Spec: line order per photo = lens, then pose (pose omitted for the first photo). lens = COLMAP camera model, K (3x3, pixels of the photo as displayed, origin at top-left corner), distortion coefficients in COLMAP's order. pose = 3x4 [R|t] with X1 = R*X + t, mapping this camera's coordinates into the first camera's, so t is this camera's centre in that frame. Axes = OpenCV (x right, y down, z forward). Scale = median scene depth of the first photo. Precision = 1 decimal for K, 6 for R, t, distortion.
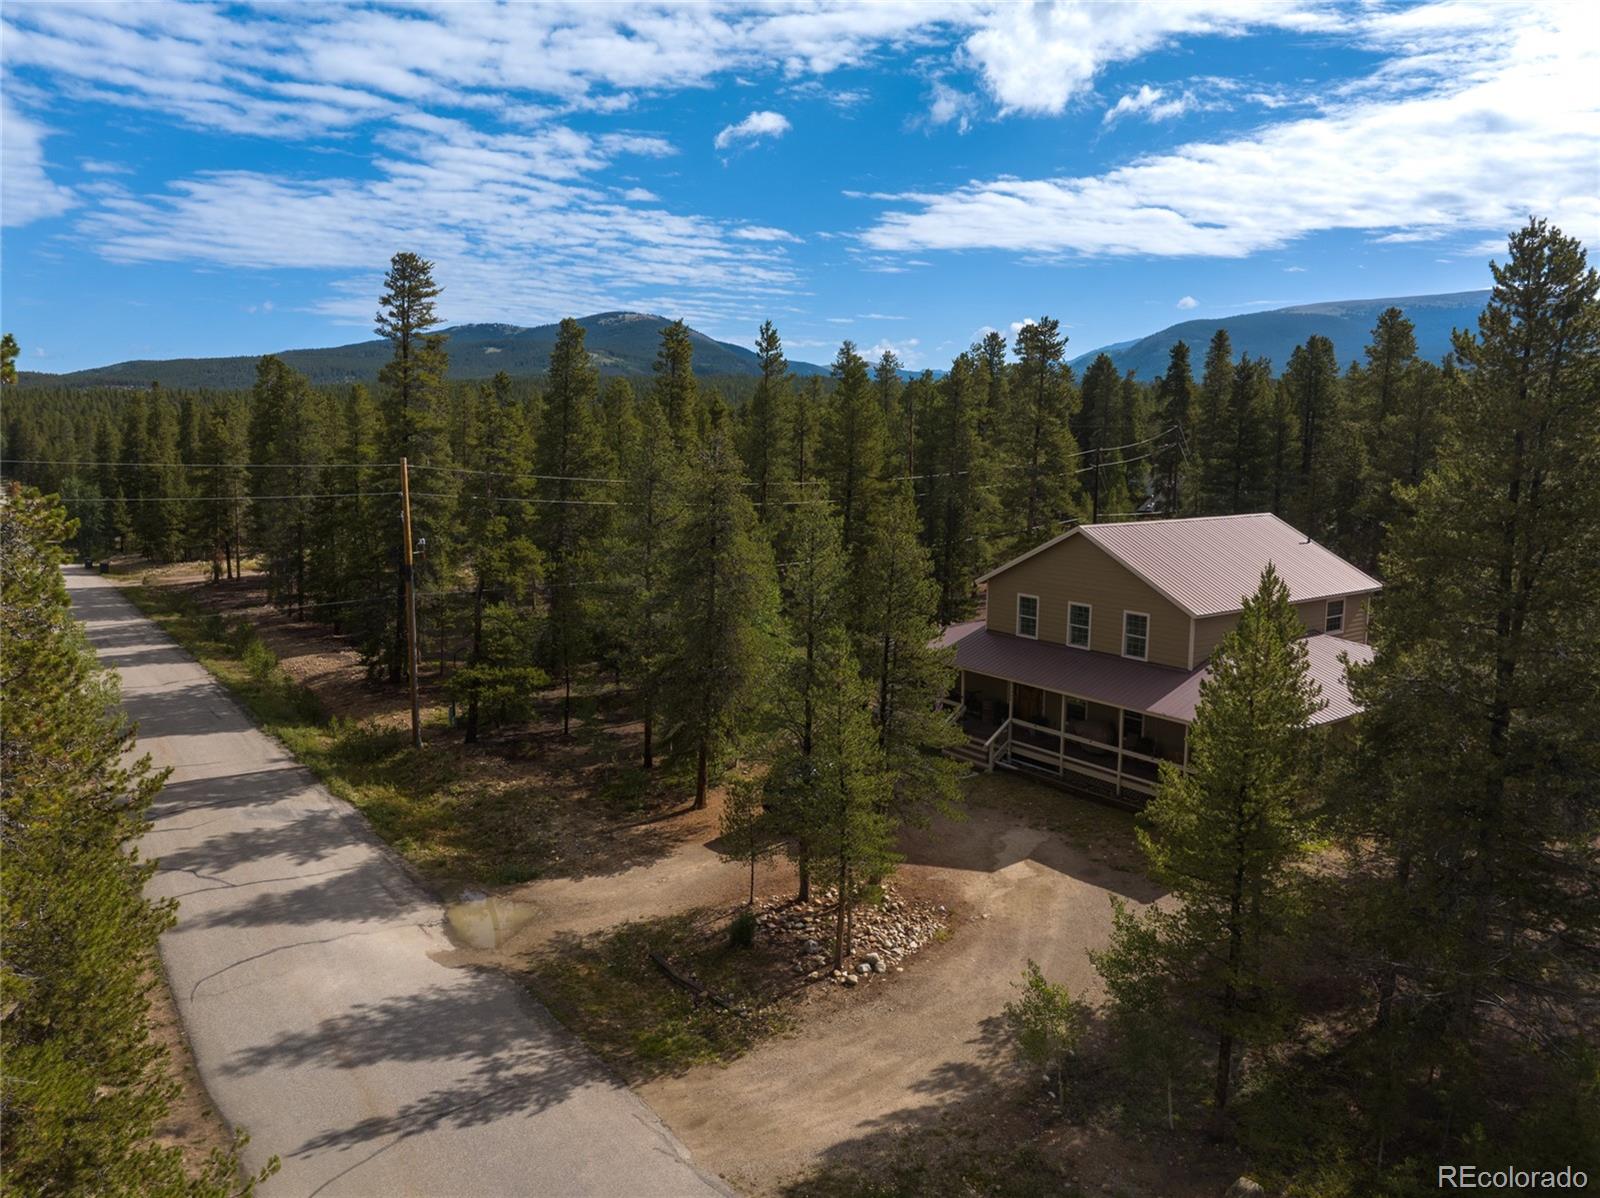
lens RADIAL K [[1144.2, 0, 800.0], [0, 1144.2, 599.0], [0, 0, 1]] dist [-0.087873, 0.091715]
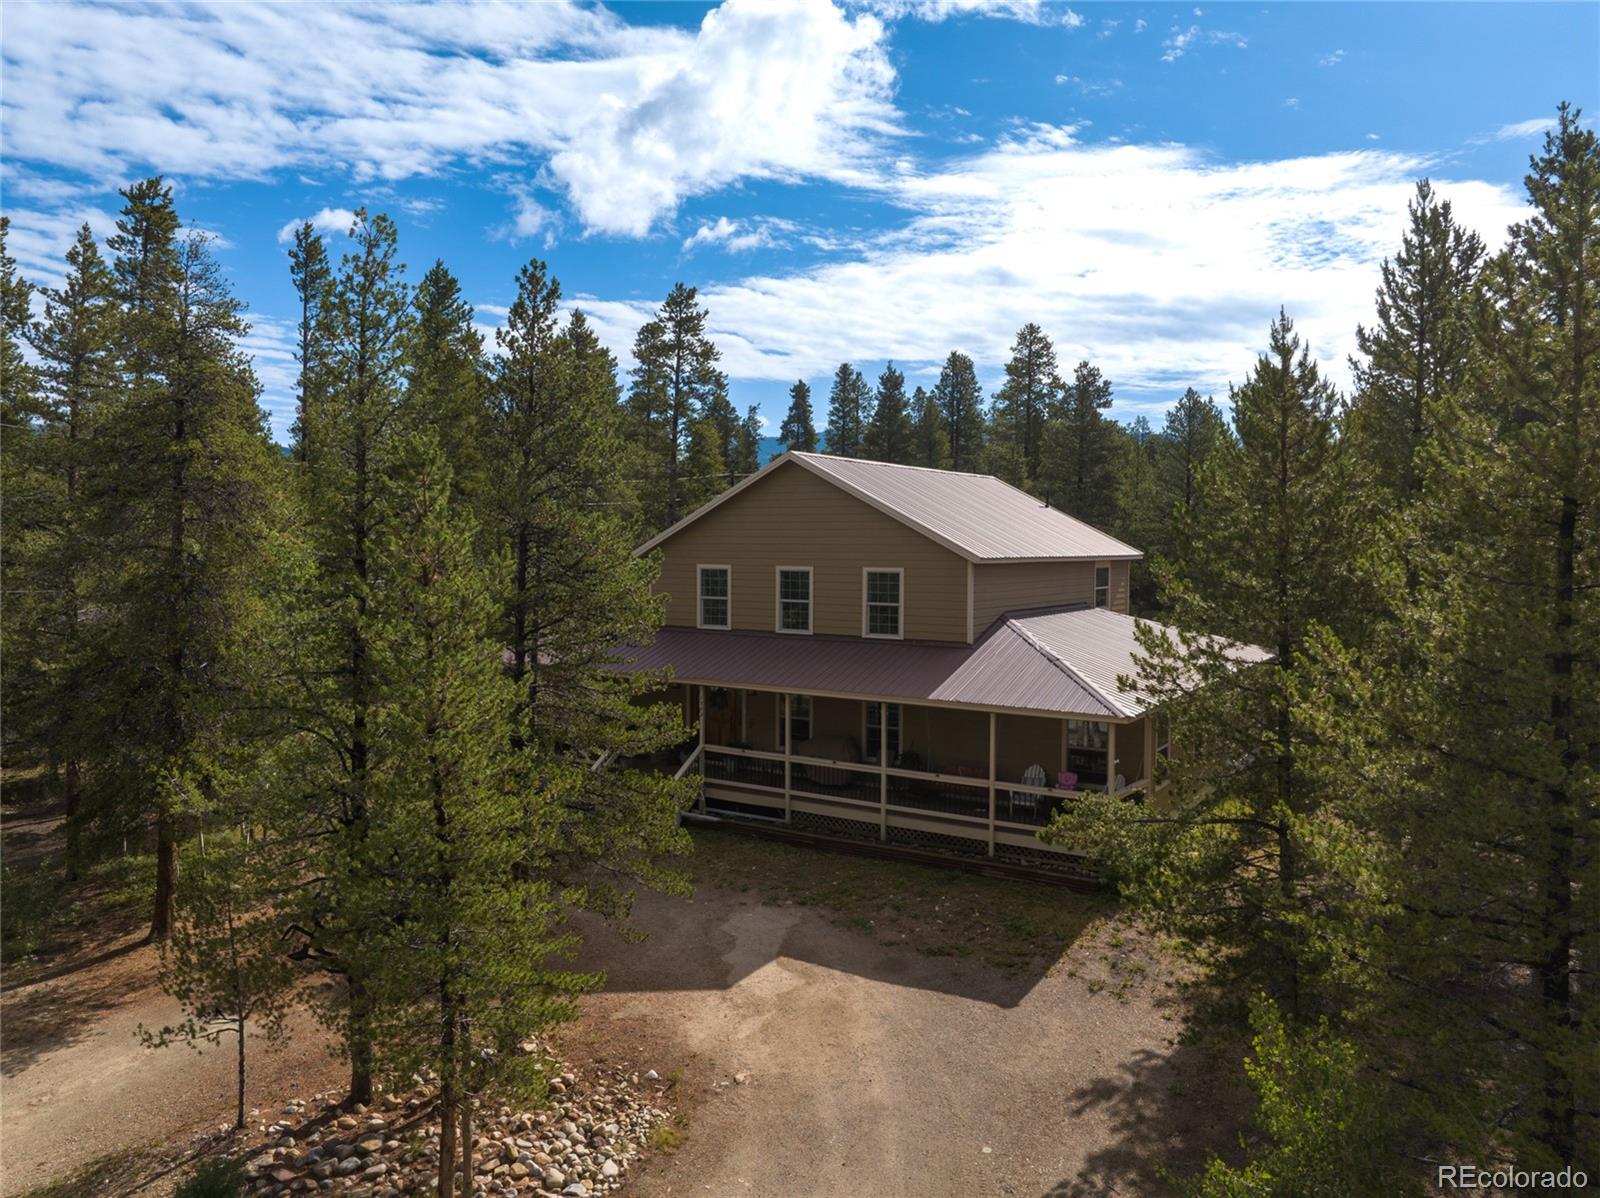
lens RADIAL K [[1138.7, 0, 828.4], [0, 1138.7, 590.5], [0, 0, 1]] dist [-0.079719, 0.039347]
pose [[0.927056, -0.015908, 0.374586, 0.013131], [0.054879, 0.994096, -0.093603, 0.100911], [-0.370886, 0.107332, 0.922455, 0.450168]]
